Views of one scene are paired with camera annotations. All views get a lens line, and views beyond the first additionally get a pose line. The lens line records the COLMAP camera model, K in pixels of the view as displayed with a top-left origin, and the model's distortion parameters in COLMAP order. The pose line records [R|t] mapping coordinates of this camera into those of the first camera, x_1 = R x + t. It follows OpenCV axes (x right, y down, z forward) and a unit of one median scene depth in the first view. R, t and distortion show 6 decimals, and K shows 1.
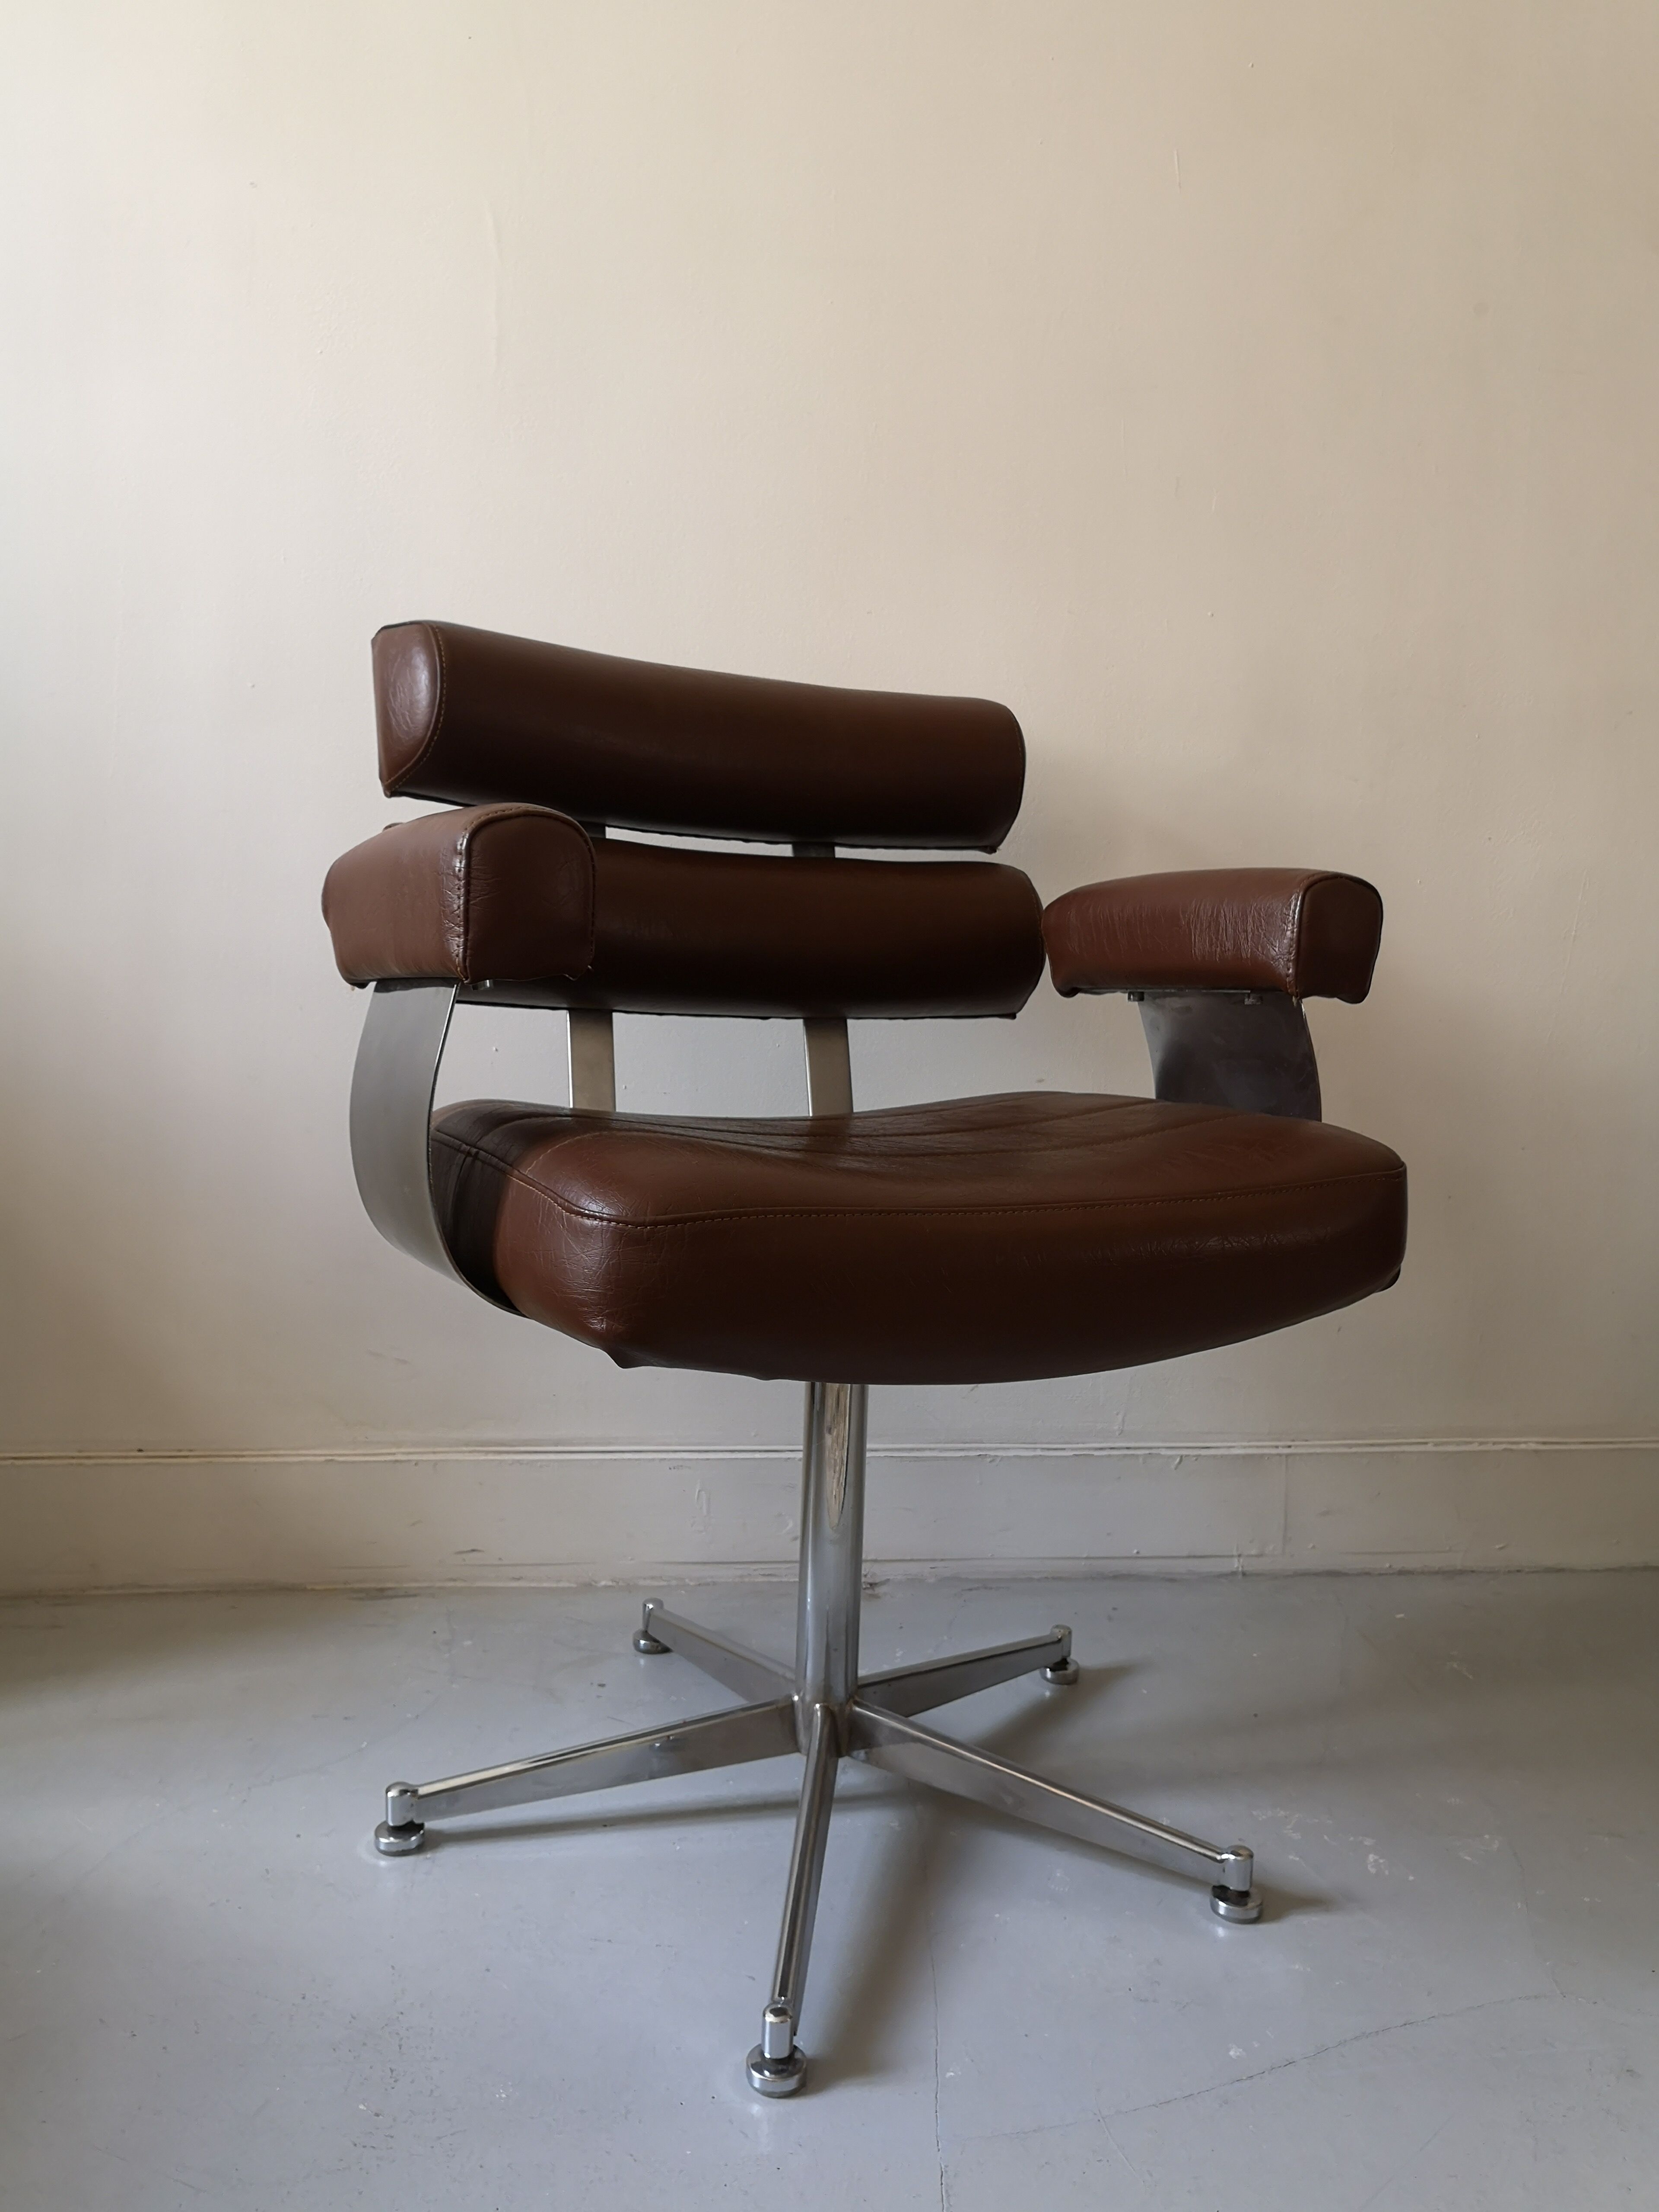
lens RADIAL K [[1756.8, 0, 836.0], [0, 1756.8, 1098.7], [0, 0, 1]] dist [0.006562, 0.002985]
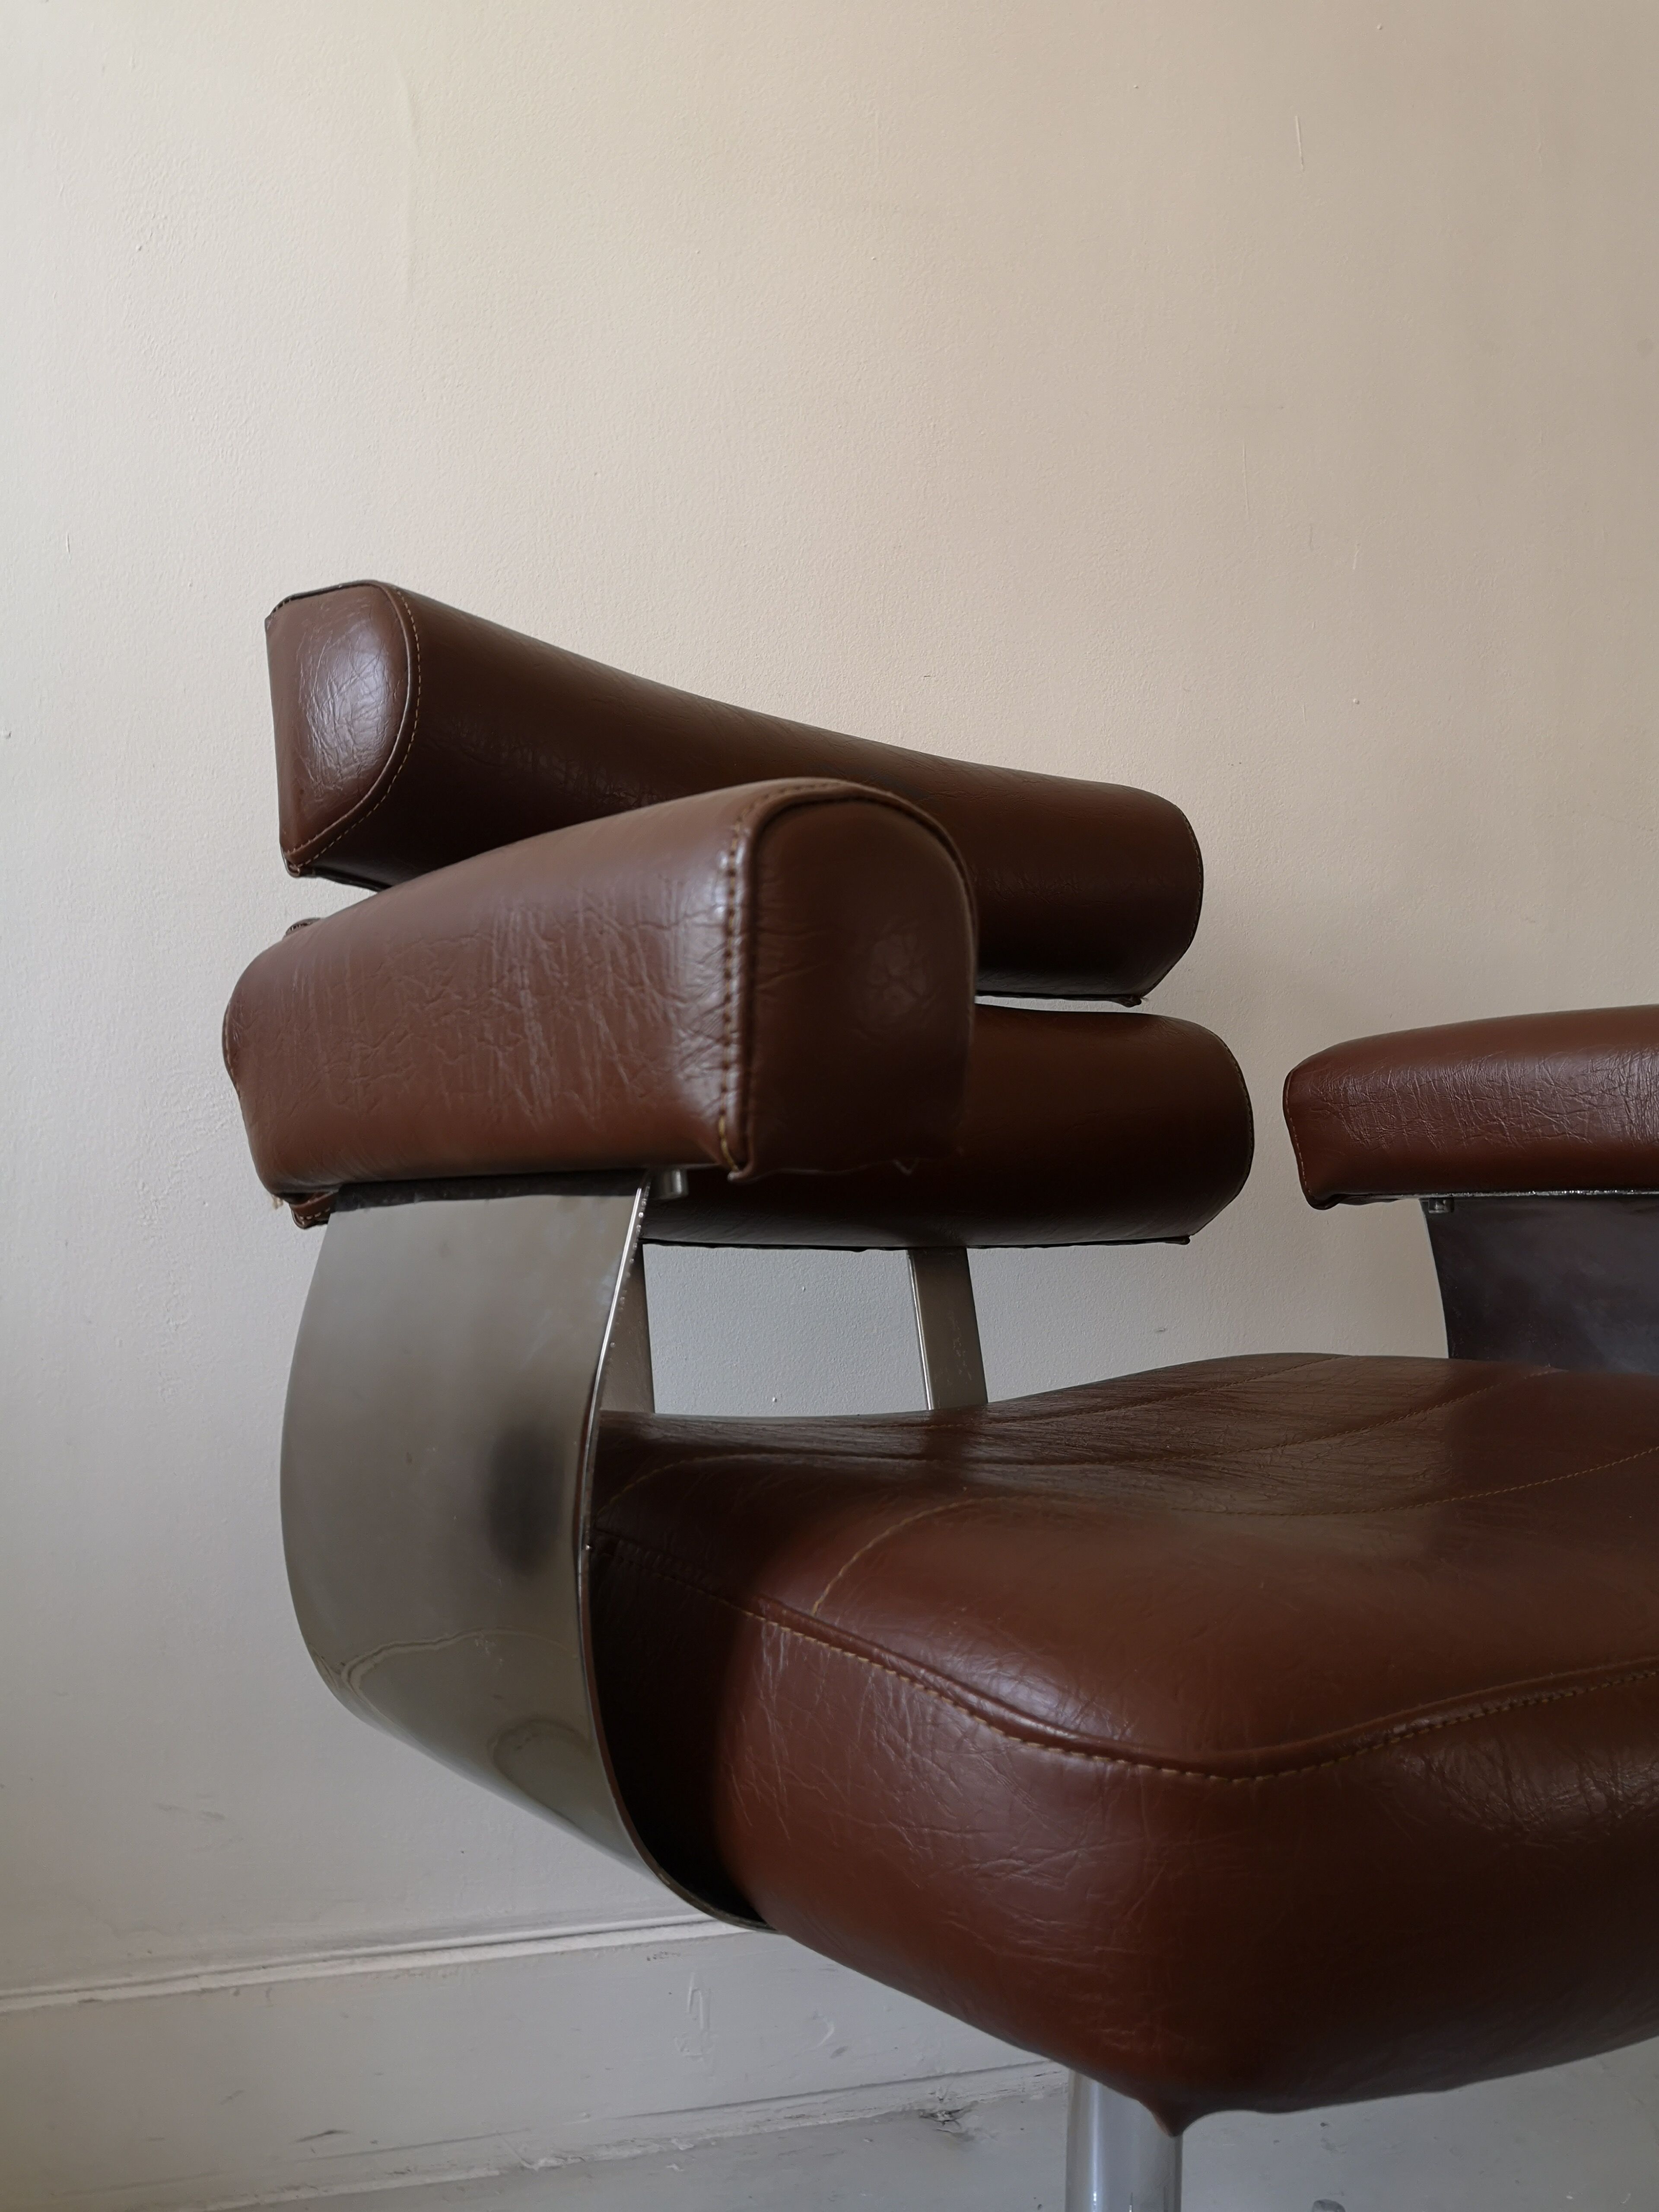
lens RADIAL K [[1776.3, 0, 829.8], [0, 1776.3, 1087.6], [0, 0, 1]] dist [-0.005422, 0.012466]
pose [[0.983514, -0.000595, 0.180832, -0.146627], [0.024722, 0.991048, -0.131198, -0.017044], [-0.179135, 0.133506, 0.974724, 0.319070]]
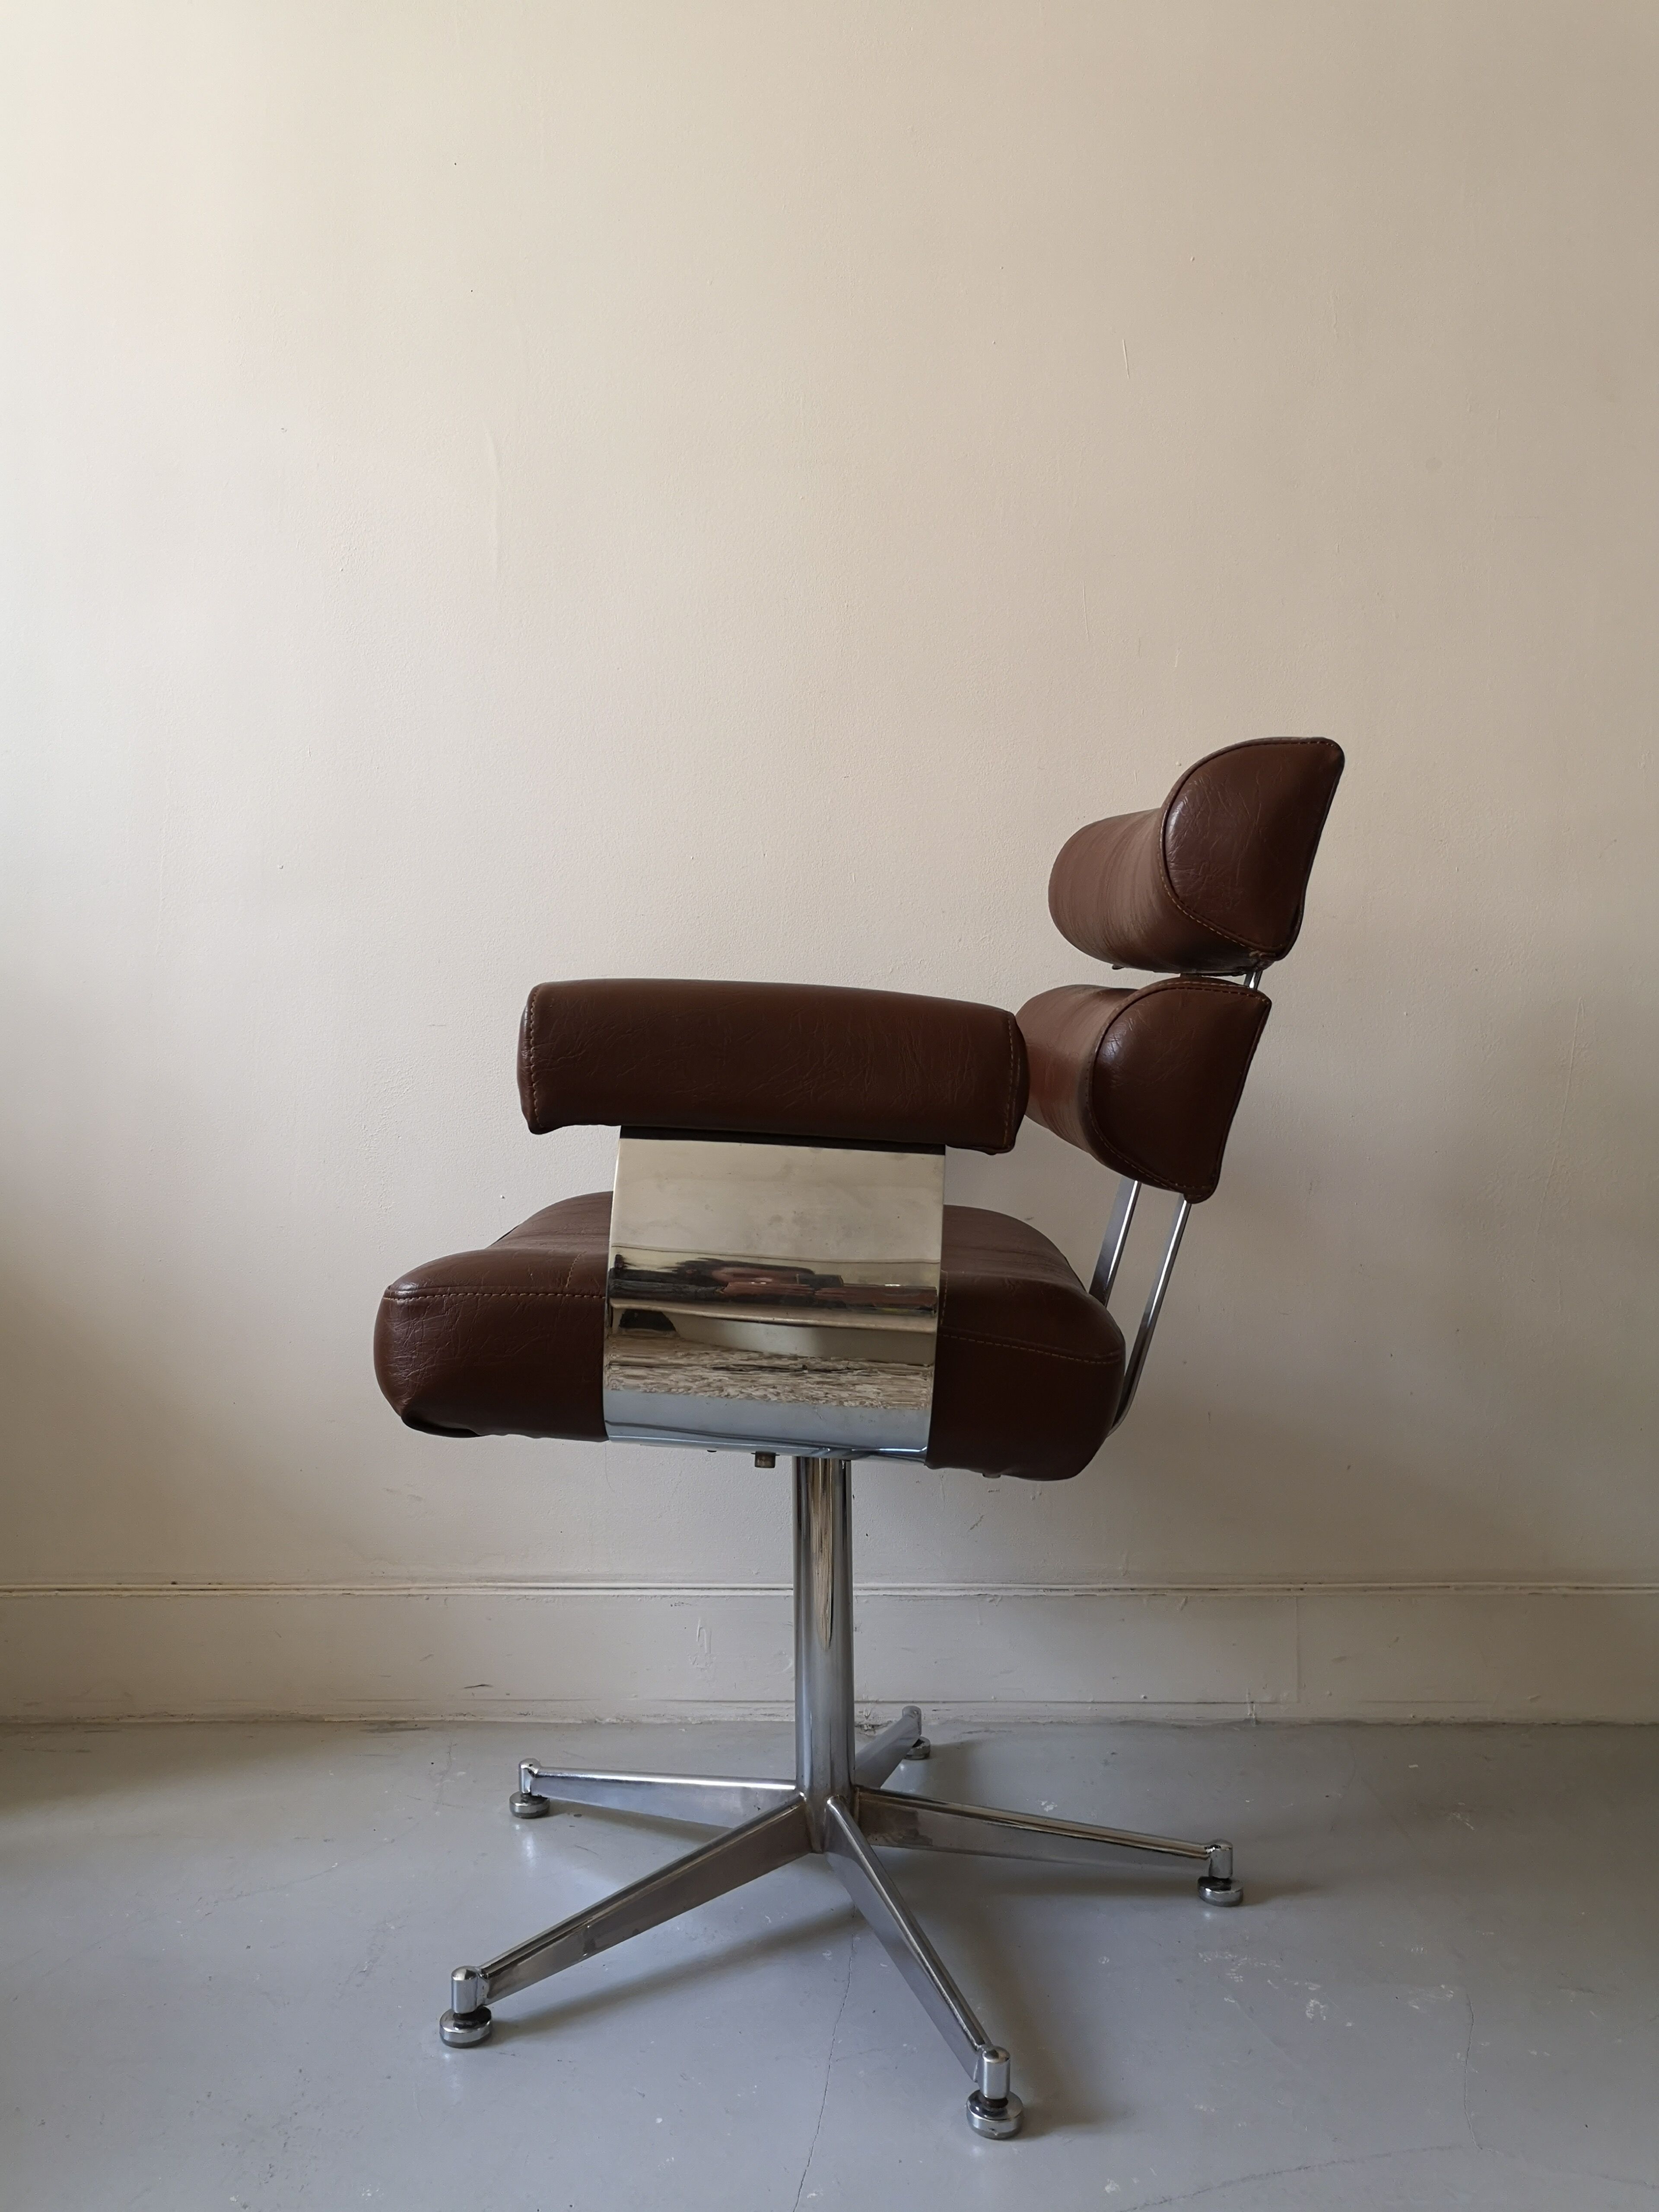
lens RADIAL K [[1746.7, 0, 829.5], [0, 1746.7, 1106.0], [0, 0, 1]] dist [0.008627, 0.004287]
pose [[0.993270, -0.025652, -0.112945, 0.119439], [0.014346, 0.994905, -0.099792, 0.024621], [0.114930, 0.097500, 0.988577, -0.021848]]
